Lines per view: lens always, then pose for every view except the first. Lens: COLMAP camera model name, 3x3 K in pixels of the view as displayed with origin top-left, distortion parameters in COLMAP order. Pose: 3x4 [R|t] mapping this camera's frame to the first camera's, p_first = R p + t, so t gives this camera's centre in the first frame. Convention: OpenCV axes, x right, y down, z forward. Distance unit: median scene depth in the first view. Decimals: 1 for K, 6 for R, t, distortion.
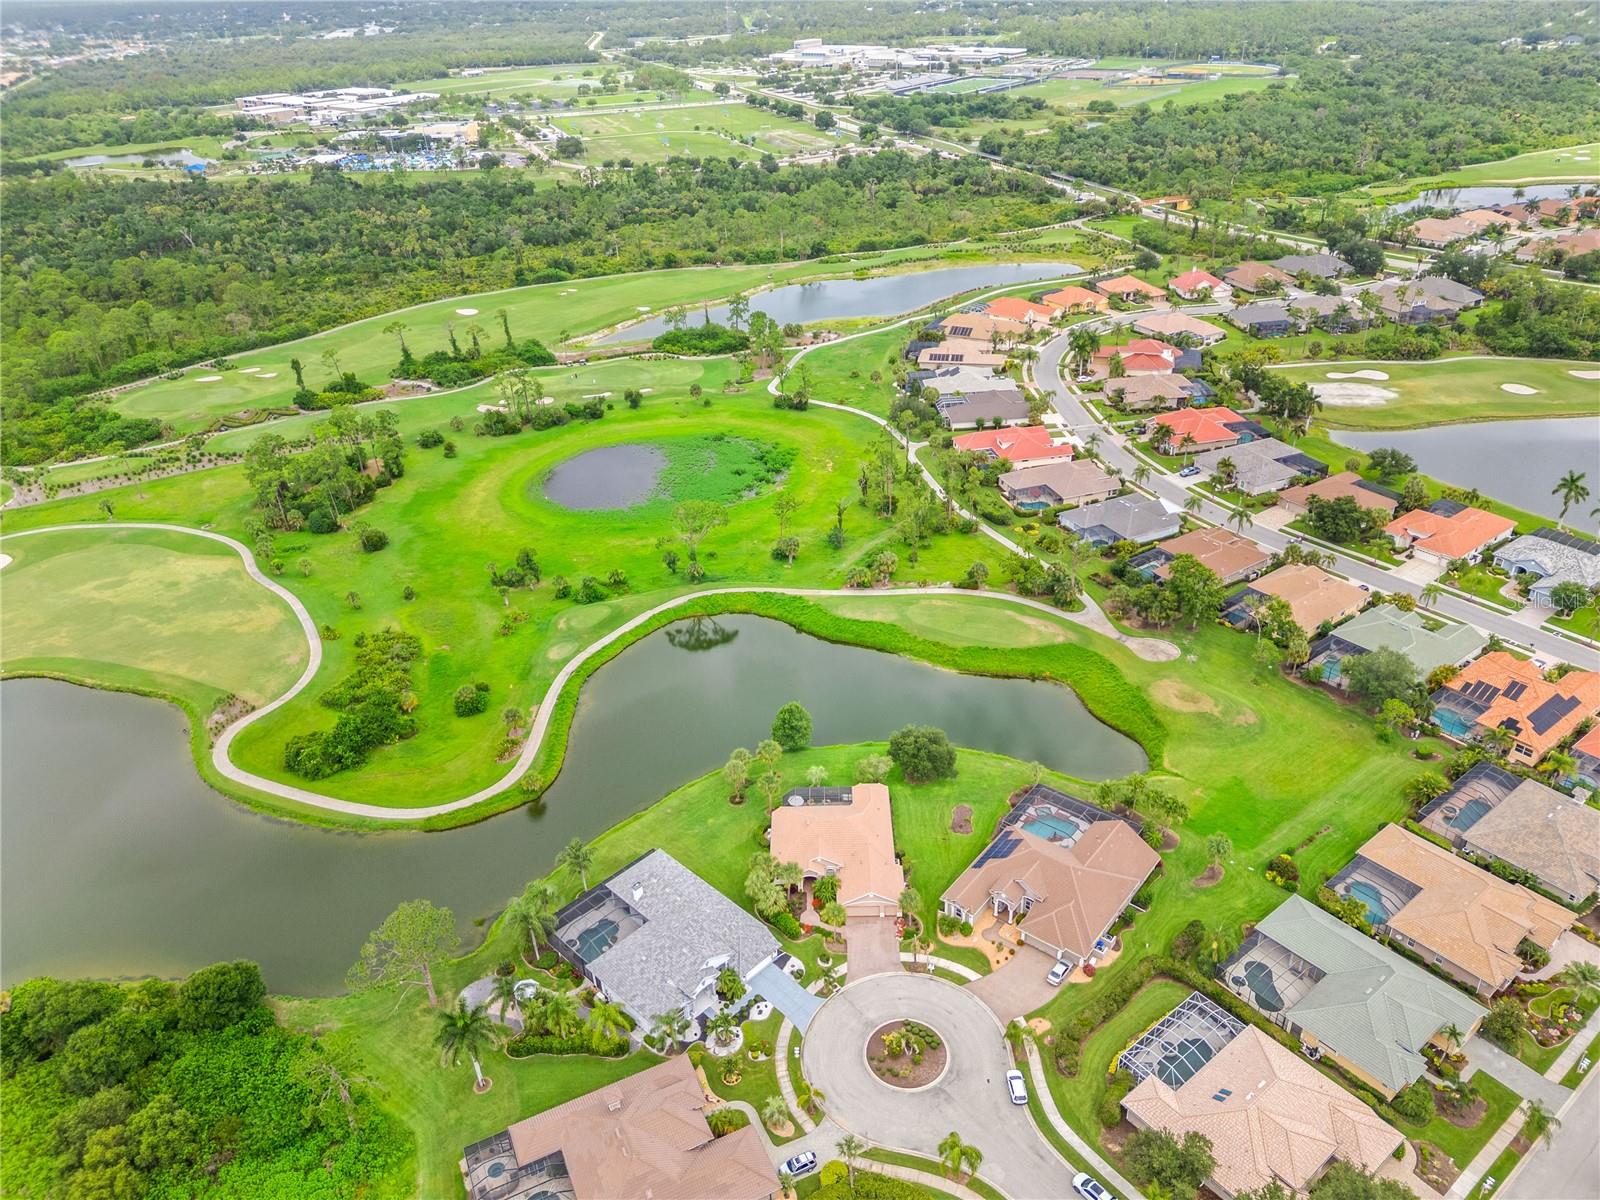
lens RADIAL K [[1131.4, 0, 800.0], [0, 1131.4, 600.0], [0, 0, 1]] dist [0.086548, -0.085546]
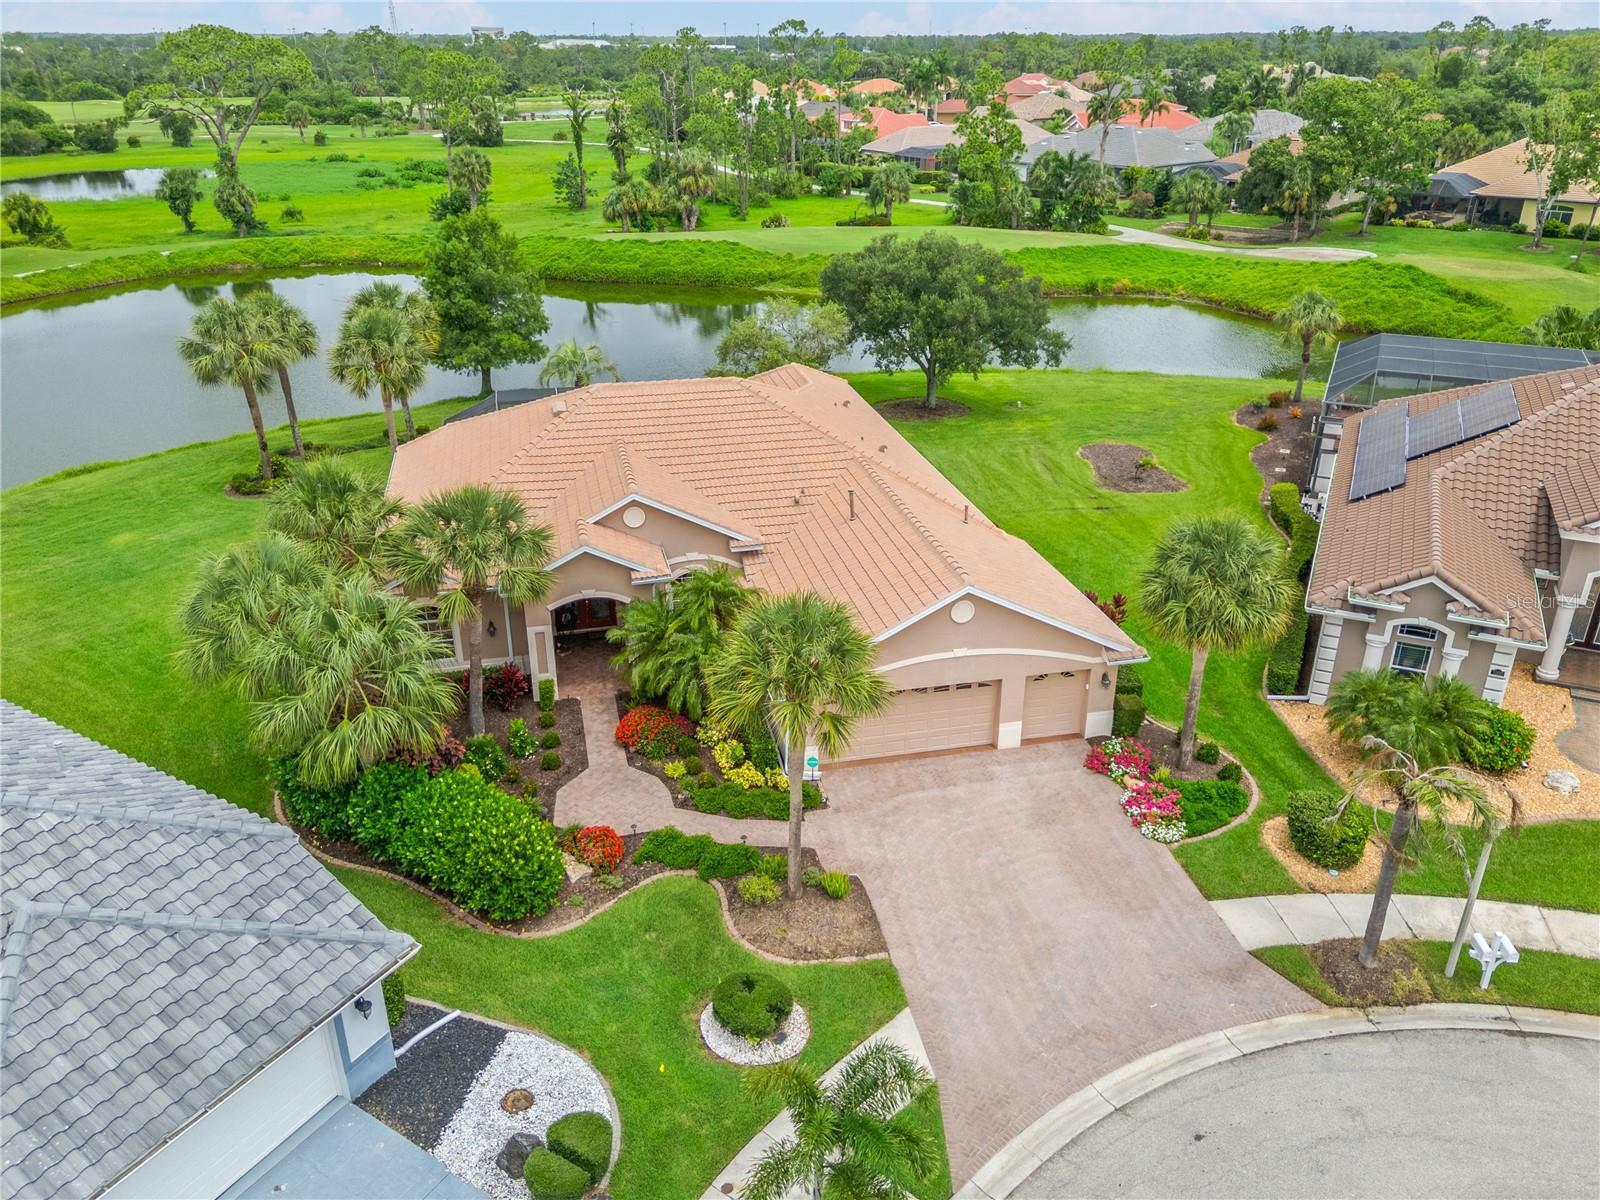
lens RADIAL K [[1184.9, 0, 800.0], [0, 1184.9, 600.0], [0, 0, 1]] dist [0.065702, -0.063834]
pose [[0.970924, -0.069084, 0.229202, -0.002473], [0.088674, 0.993135, -0.076289, 0.269805], [-0.222358, 0.094395, 0.970385, 0.831521]]
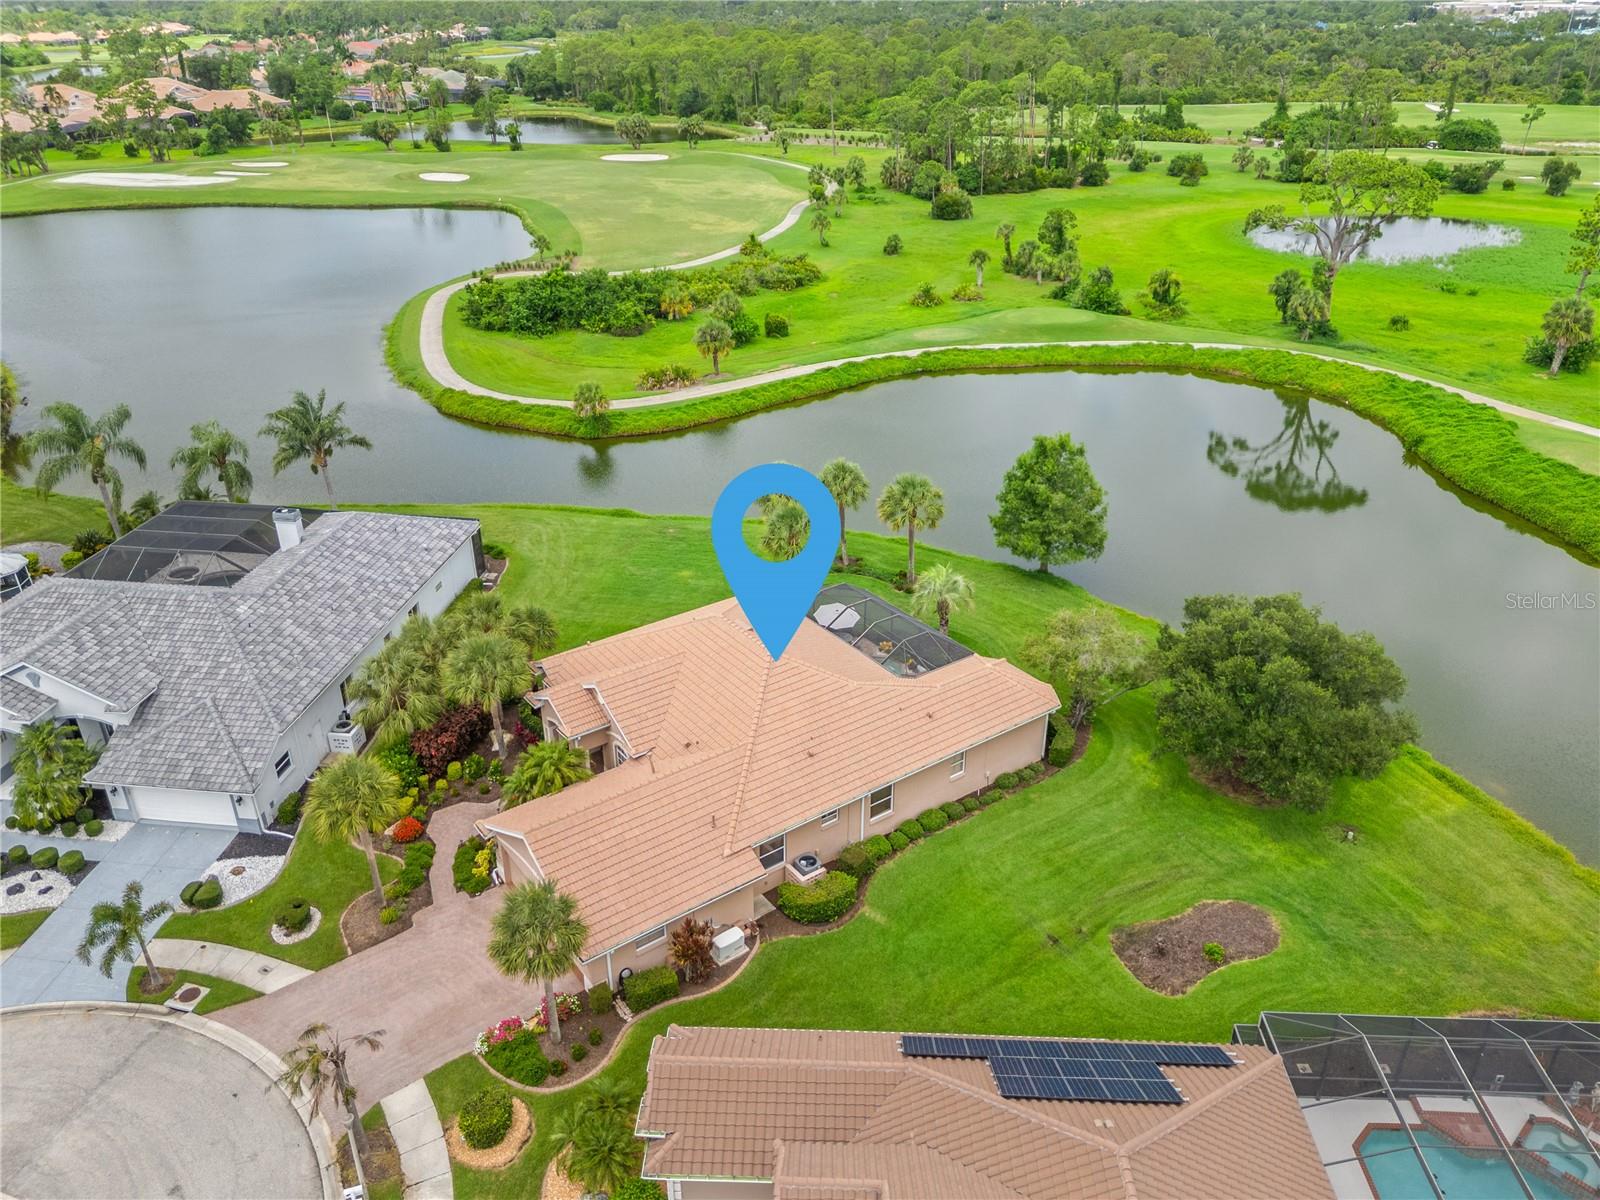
lens RADIAL K [[1192.9, 0, 800.0], [0, 1192.9, 600.0], [0, 0, 1]] dist [0.099645, -0.105002]
pose [[0.593774, 0.396967, -0.699893, 0.276329], [-0.413749, 0.896654, 0.157551, 0.136027], [0.690105, 0.196031, 0.696655, 0.834697]]
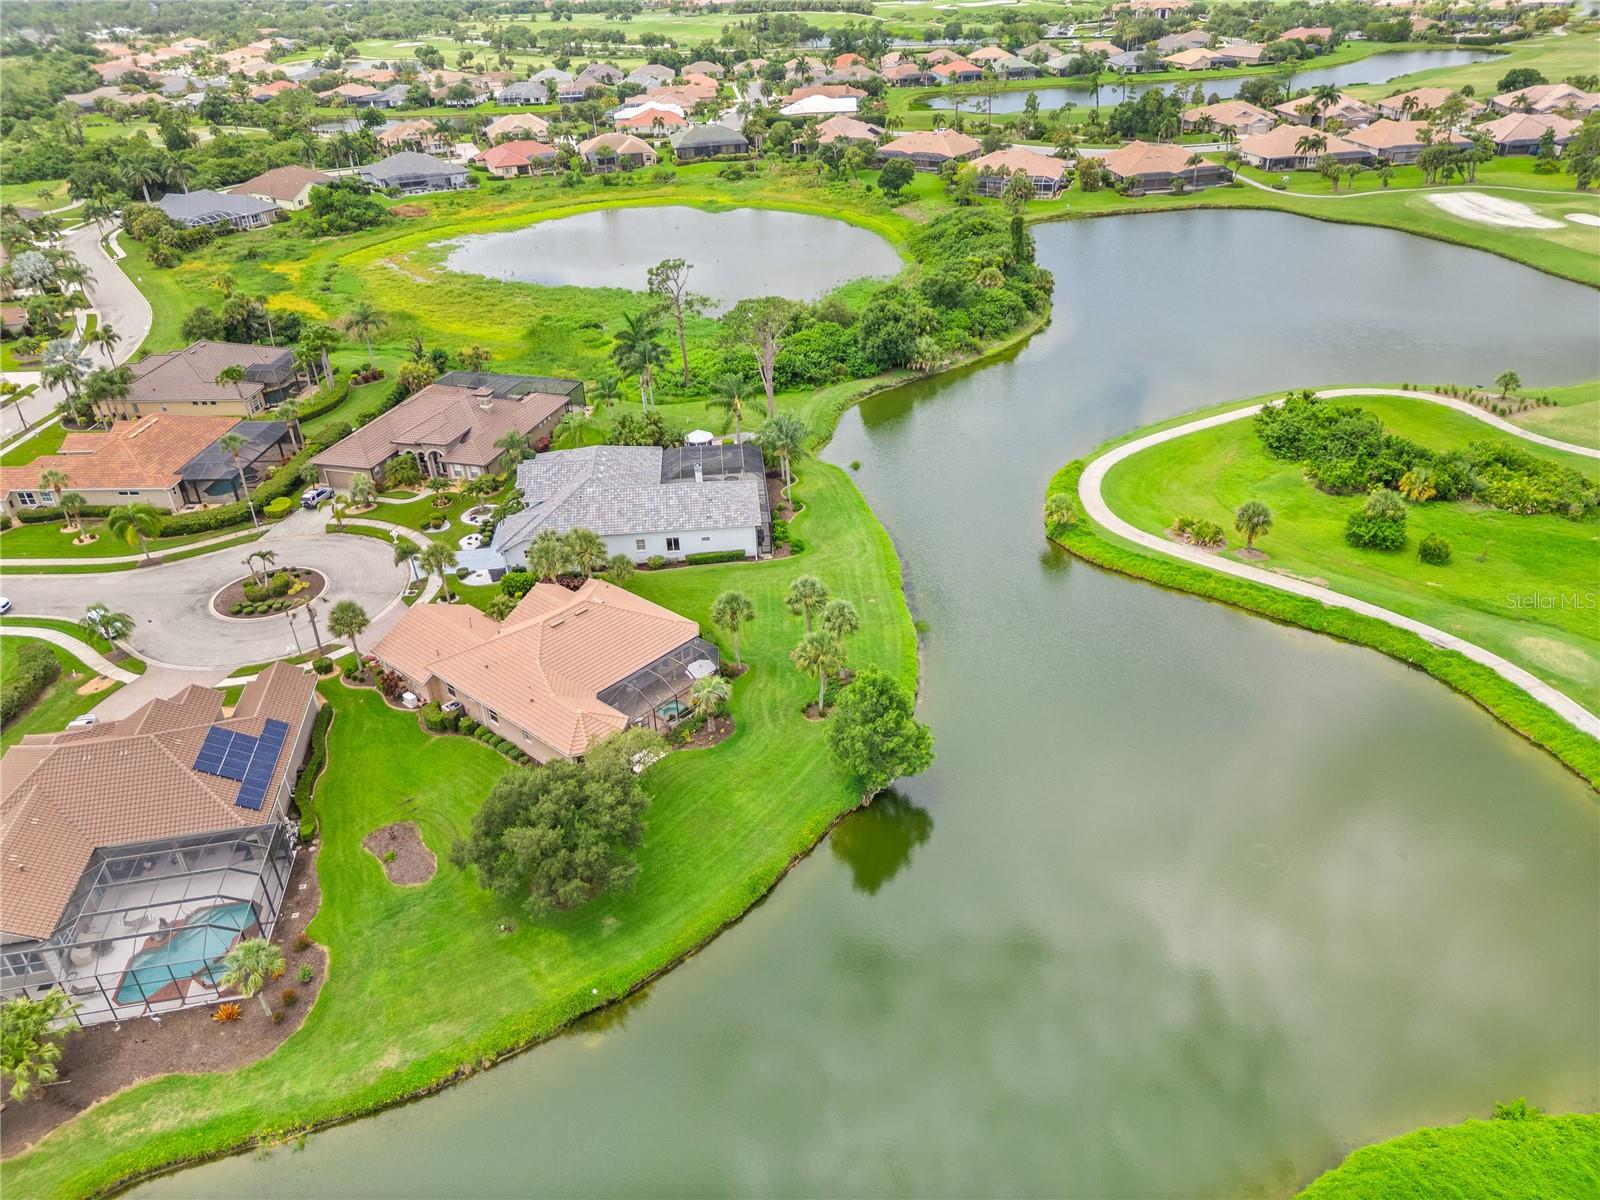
lens RADIAL K [[1131.4, 0, 800.0], [0, 1131.4, 600.0], [0, 0, 1]] dist [0.086548, -0.085546]
pose [[-0.652680, 0.432269, -0.622216, 0.306637], [-0.325586, 0.581531, 0.745530, -0.265312], [0.684107, 0.689178, -0.238813, 1.280789]]
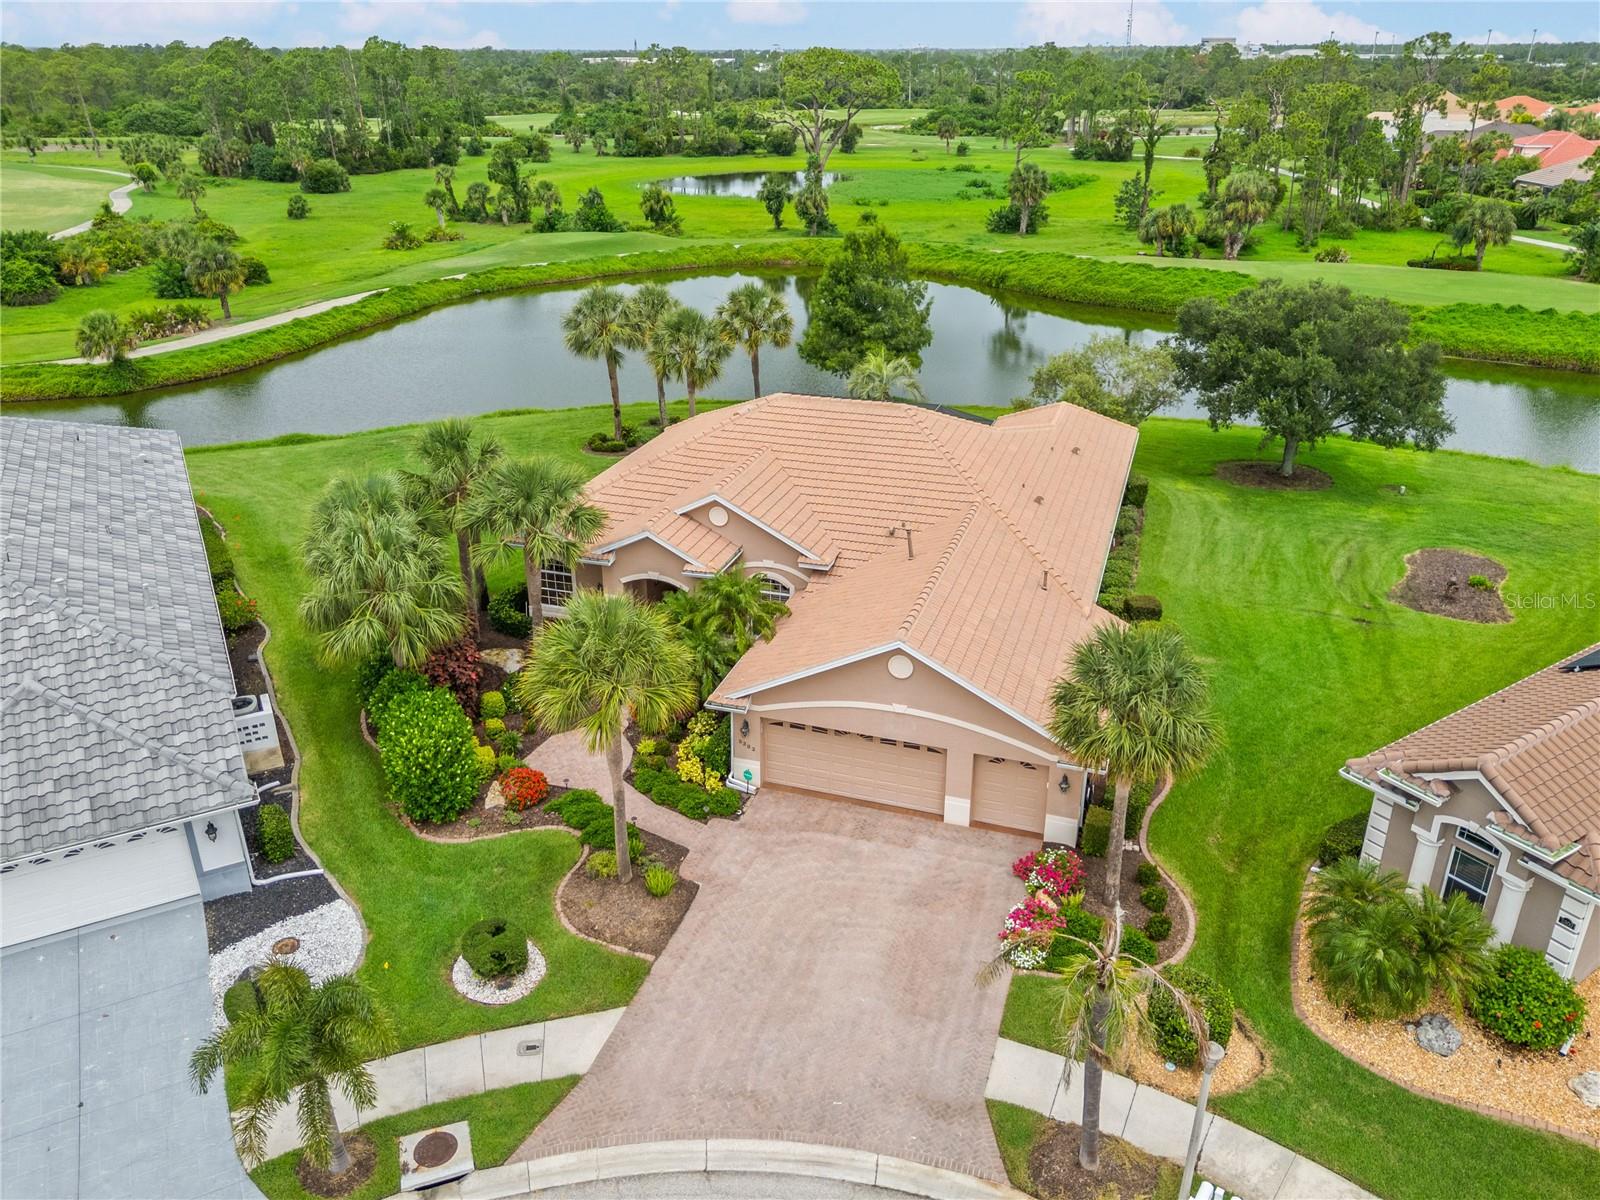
lens RADIAL K [[1199.7, 0, 800.0], [0, 1199.7, 600.0], [0, 0, 1]] dist [0.070816, -0.073556]
pose [[0.952904, 0.155606, -0.260309, 0.092999], [-0.178286, 0.981779, -0.065760, 0.264578], [0.245333, 0.109072, 0.963283, 0.826259]]
